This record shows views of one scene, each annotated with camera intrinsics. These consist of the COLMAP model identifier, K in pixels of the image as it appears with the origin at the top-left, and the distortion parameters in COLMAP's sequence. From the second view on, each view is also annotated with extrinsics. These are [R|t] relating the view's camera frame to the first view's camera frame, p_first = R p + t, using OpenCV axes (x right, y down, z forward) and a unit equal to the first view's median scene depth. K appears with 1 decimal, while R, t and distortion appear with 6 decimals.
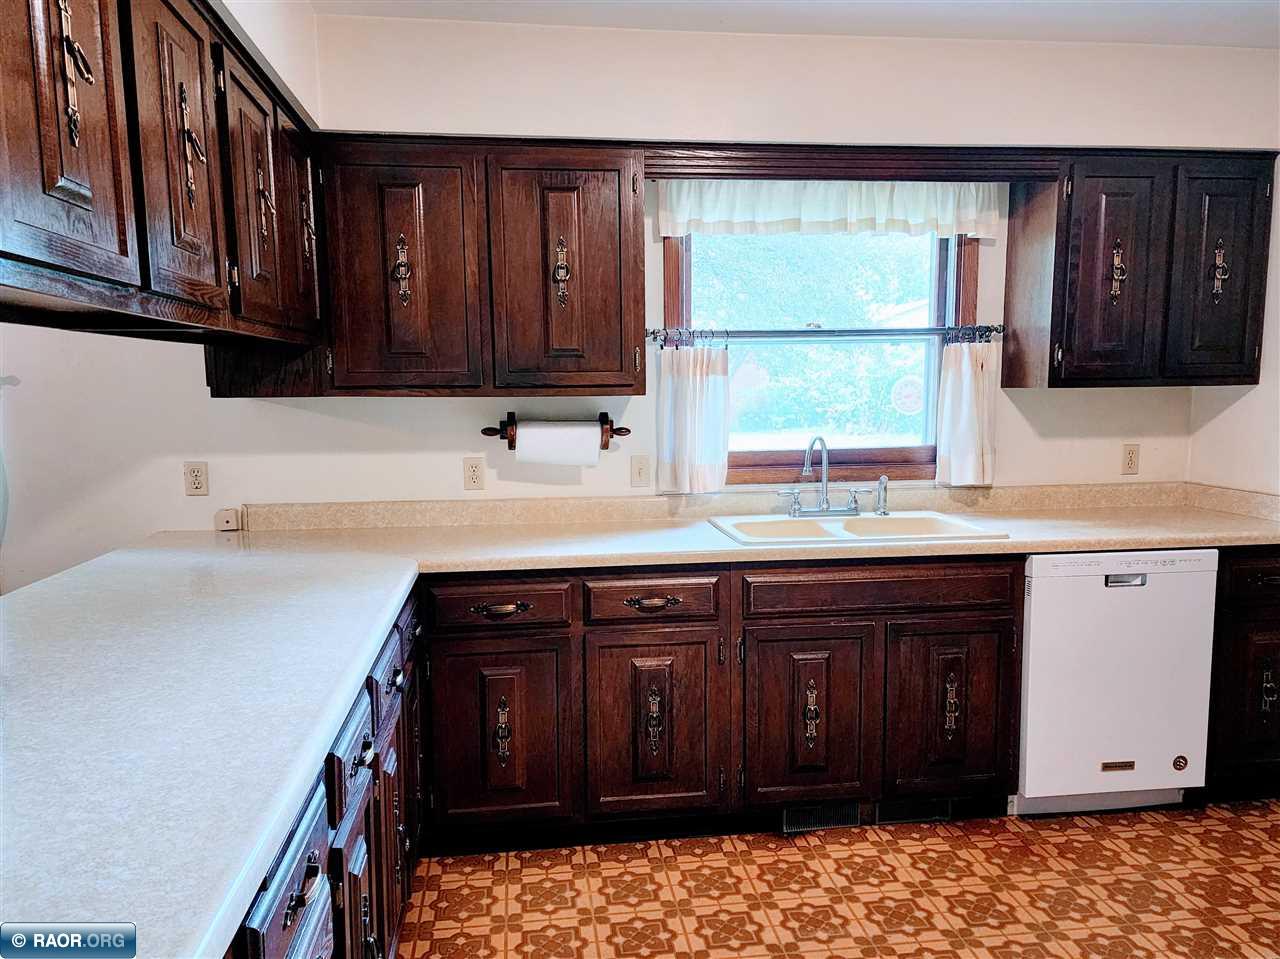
lens RADIAL K [[920.0, 0, 641.0], [0, 920.0, 501.1], [0, 0, 1]] dist [0.132396, -0.169278]
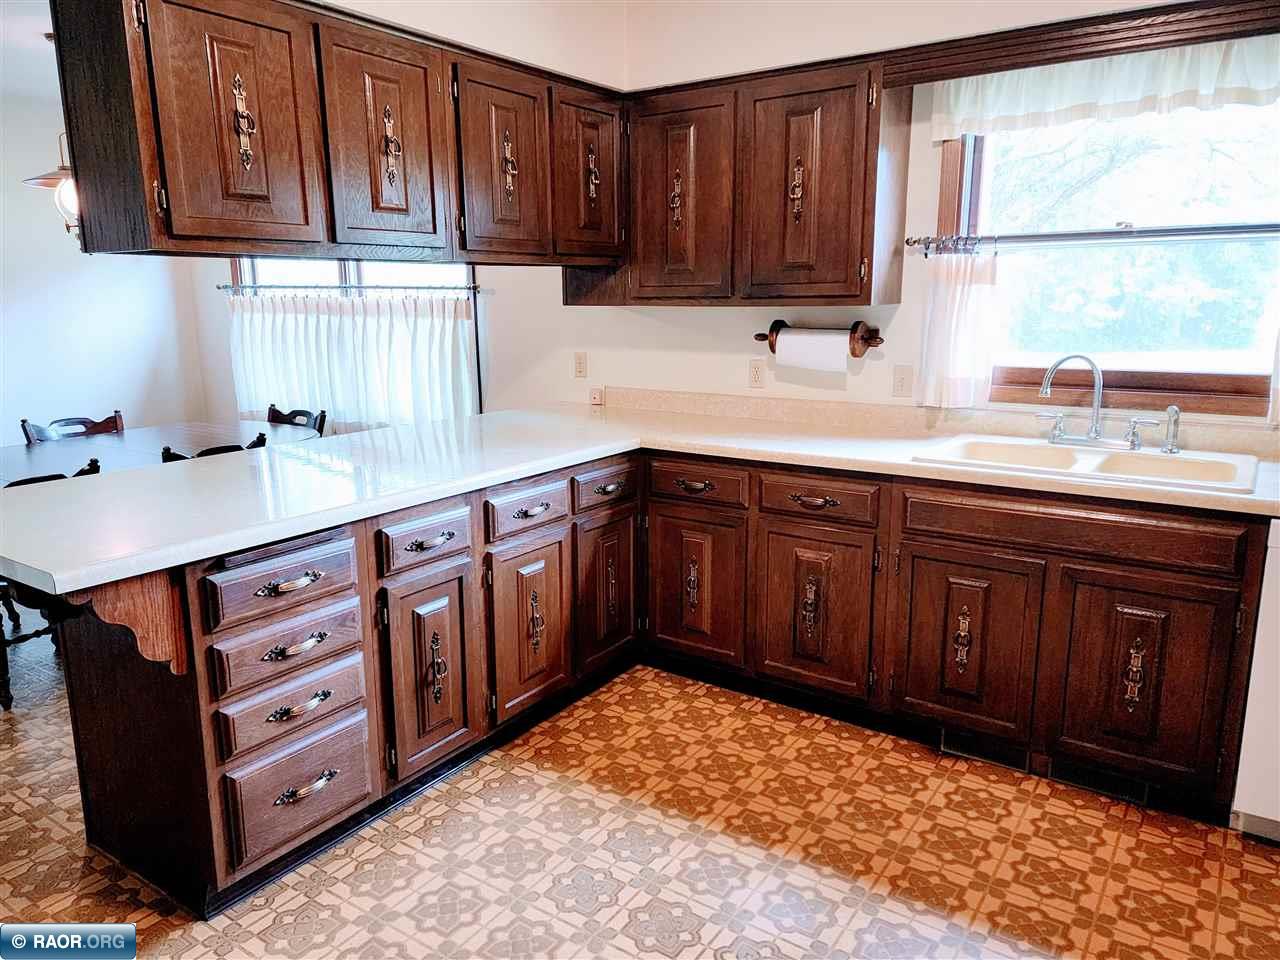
lens RADIAL K [[902.7, 0, 641.0], [0, 902.7, 490.0], [0, 0, 1]] dist [0.099868, -0.086180]
pose [[0.740881, 0.147783, -0.655176, 0.535003], [-0.086806, 0.988380, 0.124780, -0.017096], [0.666003, -0.035574, 0.745100, 0.065321]]
